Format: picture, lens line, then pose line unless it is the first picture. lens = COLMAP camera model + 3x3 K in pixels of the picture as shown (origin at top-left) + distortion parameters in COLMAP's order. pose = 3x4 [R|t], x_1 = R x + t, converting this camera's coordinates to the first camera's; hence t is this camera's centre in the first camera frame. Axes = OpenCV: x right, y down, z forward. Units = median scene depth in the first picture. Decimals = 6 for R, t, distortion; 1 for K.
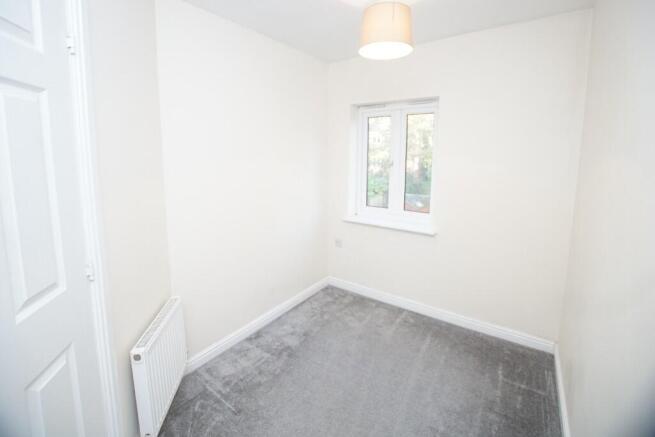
lens RADIAL K [[283.3, 0, 354.7], [0, 283.3, 224.9], [0, 0, 1]] dist [0.001428, 0.000161]
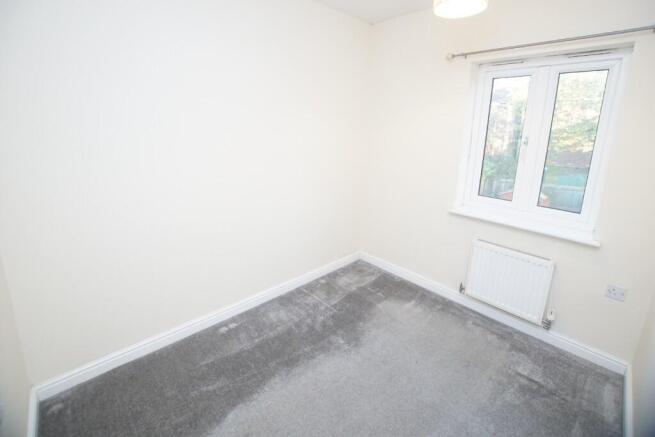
lens RADIAL K [[283.3, 0, 326.5], [0, 283.3, 218.1], [0, 0, 1]] dist [0.001428, 0.000161]
pose [[0.970515, 0.089788, -0.223694, -0.185113], [-0.075117, 0.994479, 0.073270, -0.030308], [0.229037, -0.054307, 0.971902, 0.138553]]
